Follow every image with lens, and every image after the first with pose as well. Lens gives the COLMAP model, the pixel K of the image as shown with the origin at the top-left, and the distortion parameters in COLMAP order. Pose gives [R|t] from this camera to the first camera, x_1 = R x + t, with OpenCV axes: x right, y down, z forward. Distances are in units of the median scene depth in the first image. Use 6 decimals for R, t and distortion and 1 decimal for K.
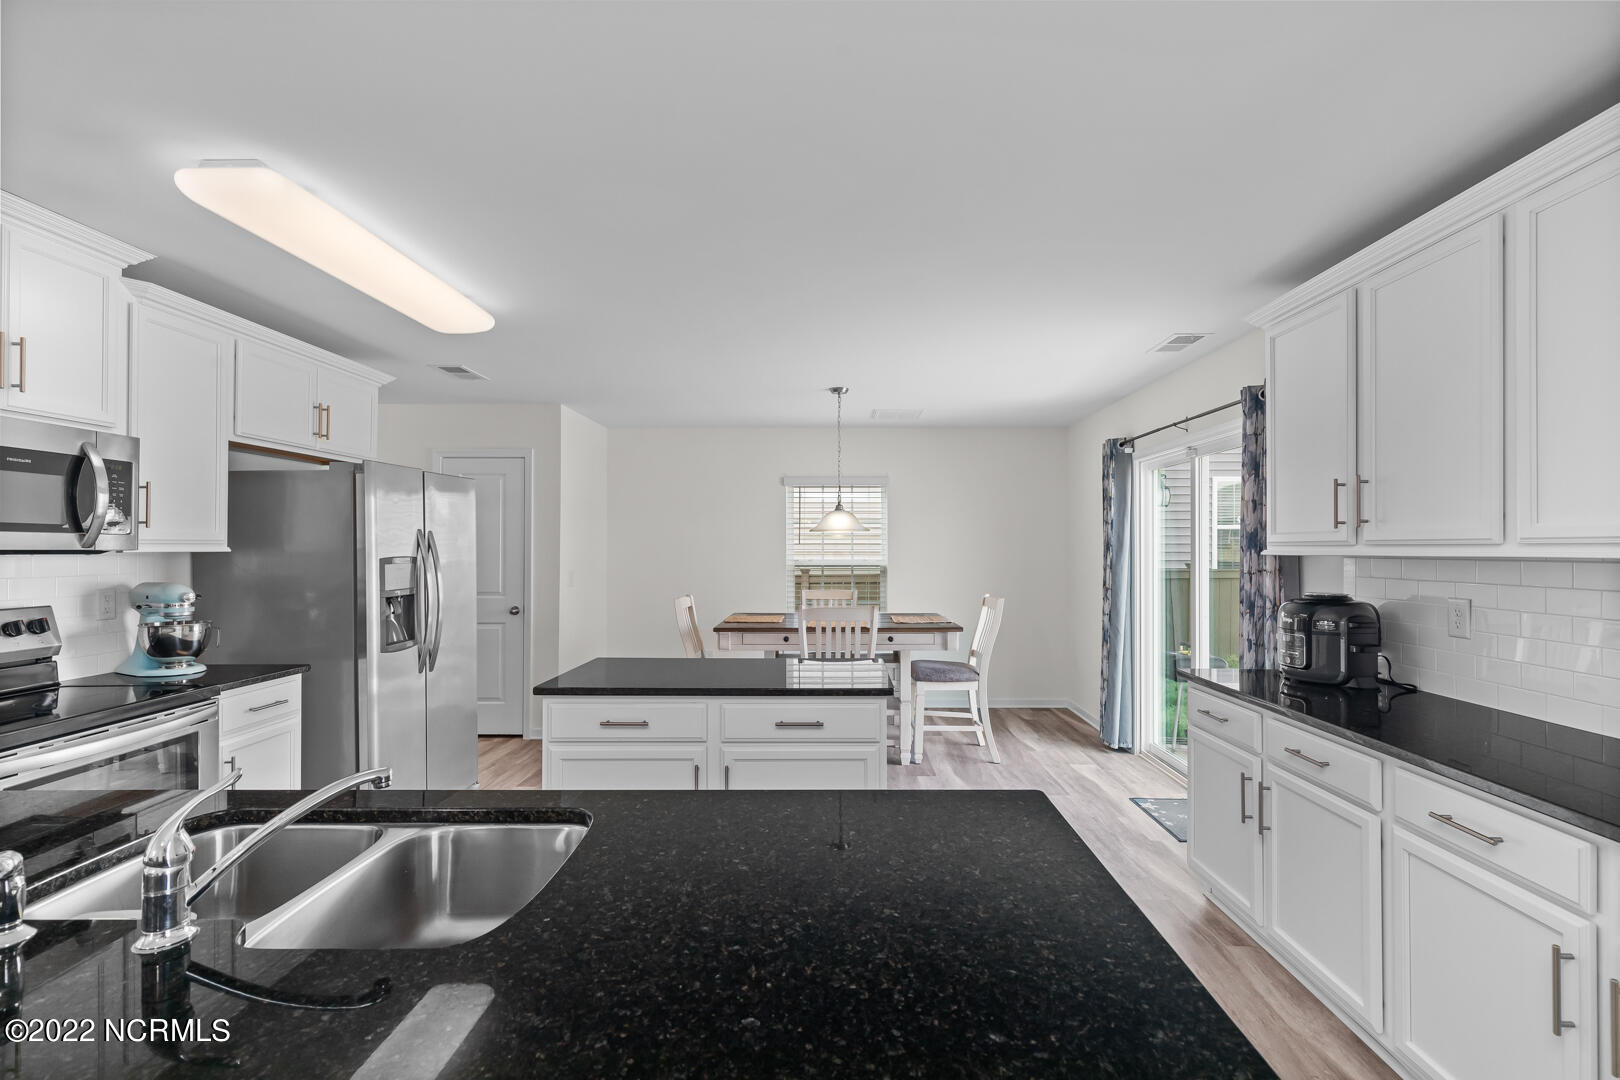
lens RADIAL K [[728.7, 0, 818.5], [0, 728.7, 536.9], [0, 0, 1]] dist [0.012896, -0.001138]
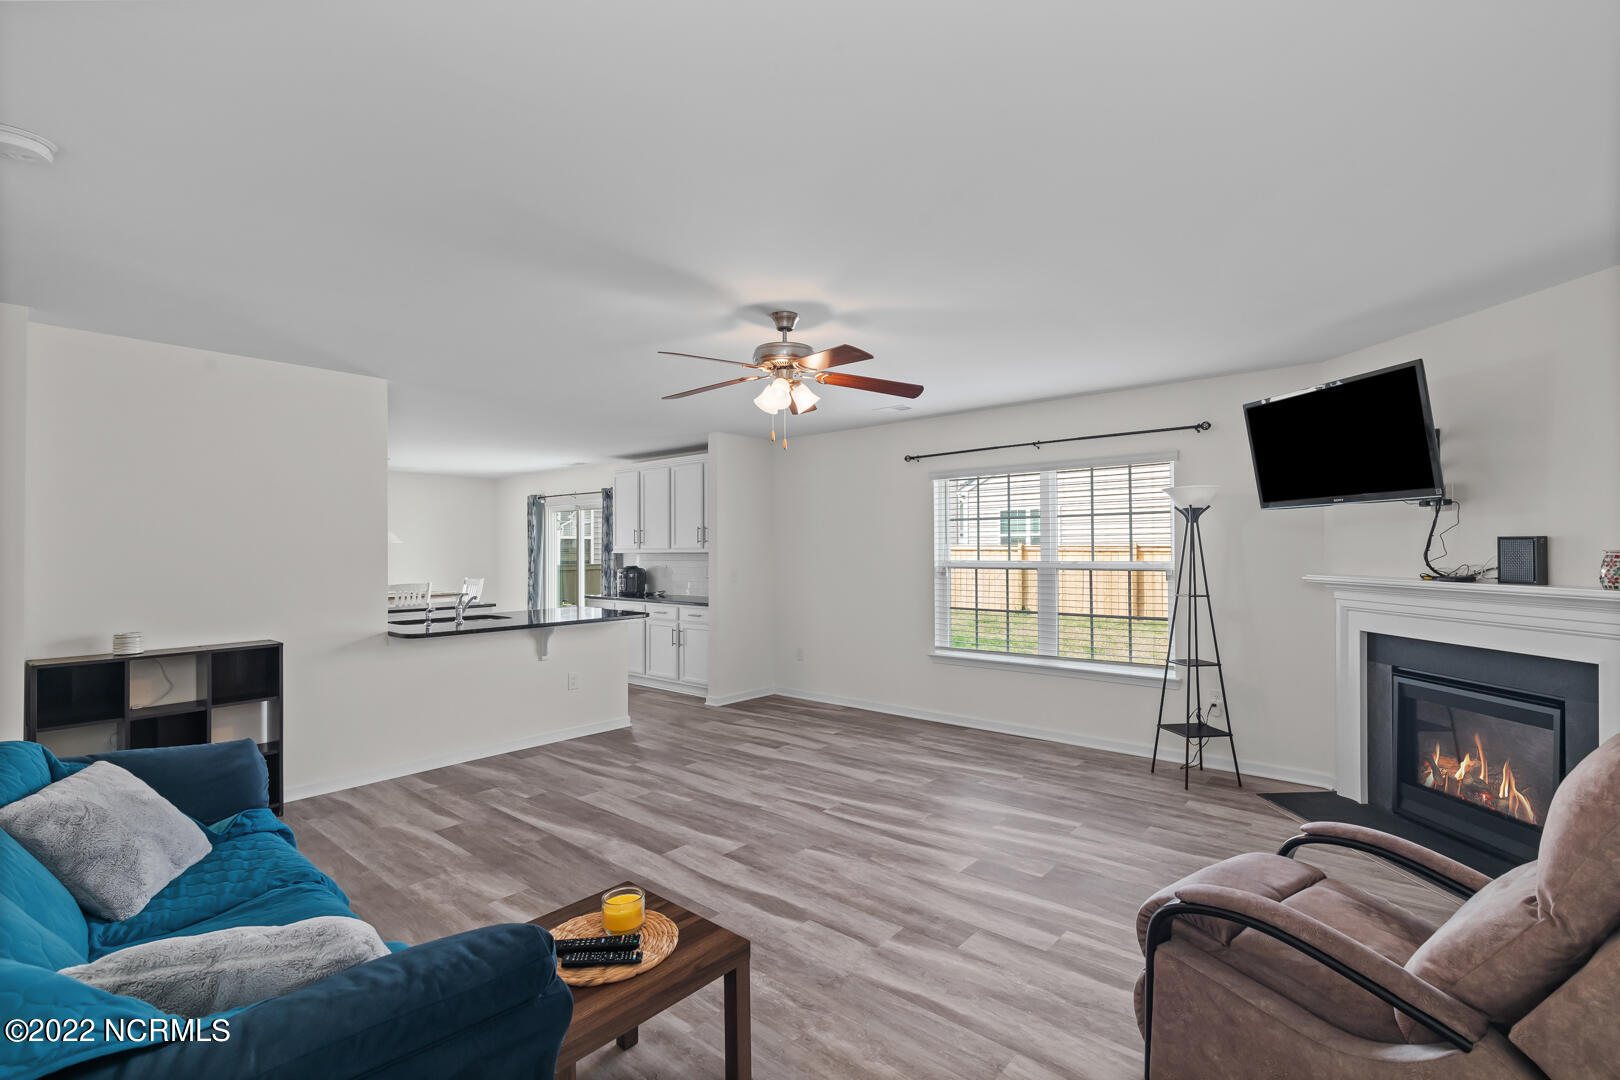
lens RADIAL K [[728.7, 0, 823.9], [0, 728.7, 541.8], [0, 0, 1]] dist [0.012896, -0.001138]
pose [[0.626748, 0.002585, 0.779218, -0.967229], [-0.004068, 0.999992, -0.000045, -0.019896], [-0.779212, -0.003142, 0.626753, -1.259541]]
